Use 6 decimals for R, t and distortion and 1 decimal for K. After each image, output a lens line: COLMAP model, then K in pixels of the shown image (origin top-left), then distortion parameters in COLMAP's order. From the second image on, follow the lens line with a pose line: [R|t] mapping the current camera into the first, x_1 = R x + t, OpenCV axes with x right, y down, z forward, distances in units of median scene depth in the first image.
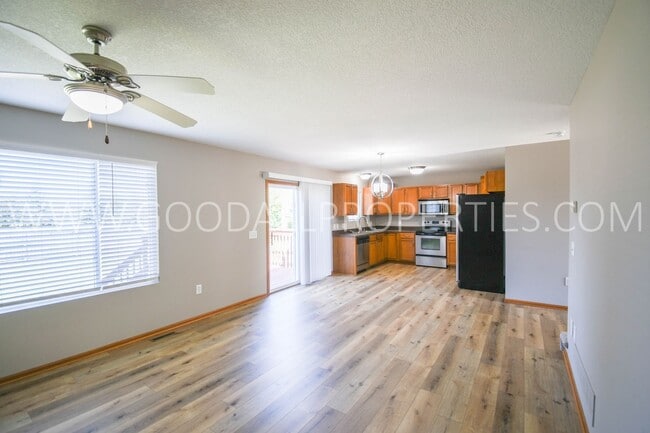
lens RADIAL K [[289.7, 0, 325.0], [0, 289.7, 216.5], [0, 0, 1]] dist [0.013416, -0.020262]
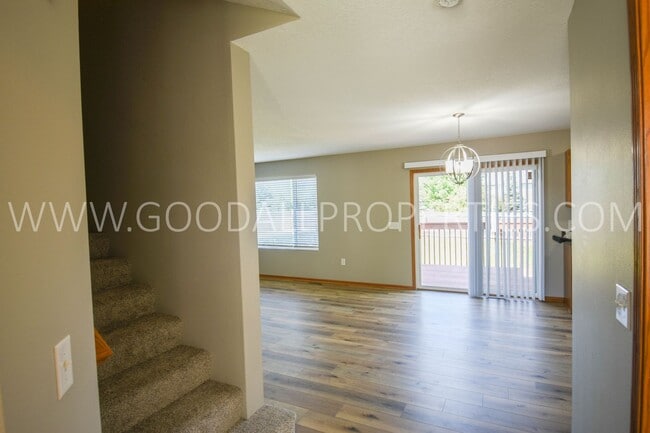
lens RADIAL K [[339.6, 0, 325.0], [0, 339.6, 216.5], [0, 0, 1]] dist [0.000644, -0.000065]
pose [[0.111246, 0.037187, -0.993097, 0.695844], [0.014991, 0.999123, 0.039092, -0.017042], [0.993680, -0.019237, 0.110591, 0.453383]]
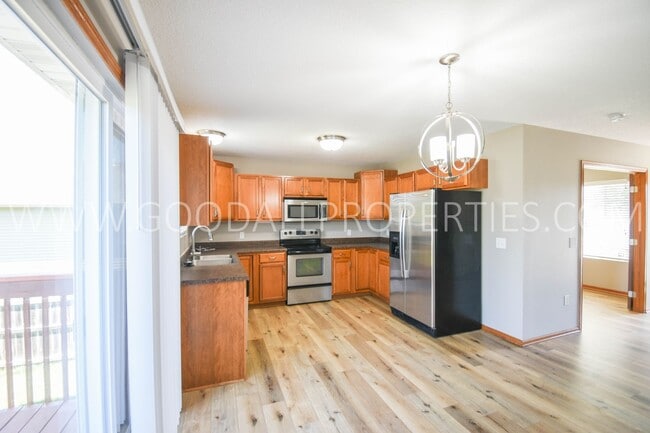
lens RADIAL K [[289.7, 0, 325.0], [0, 289.7, 216.5], [0, 0, 1]] dist [0.013416, -0.020262]
pose [[0.570631, 0.006422, 0.821181, -0.158627], [0.008298, 0.999873, -0.013586, -0.008707], [-0.821165, 0.014566, 0.570505, 0.684641]]
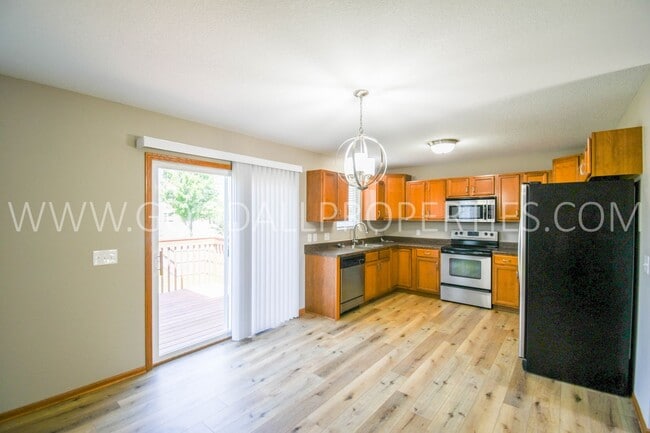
lens RADIAL K [[289.7, 0, 325.0], [0, 289.7, 216.5], [0, 0, 1]] dist [0.013416, -0.020262]
pose [[0.995498, 0.014713, -0.093634, 0.134053], [-0.015782, 0.999818, -0.010685, -0.007199], [0.093460, 0.012115, 0.995549, 0.387065]]
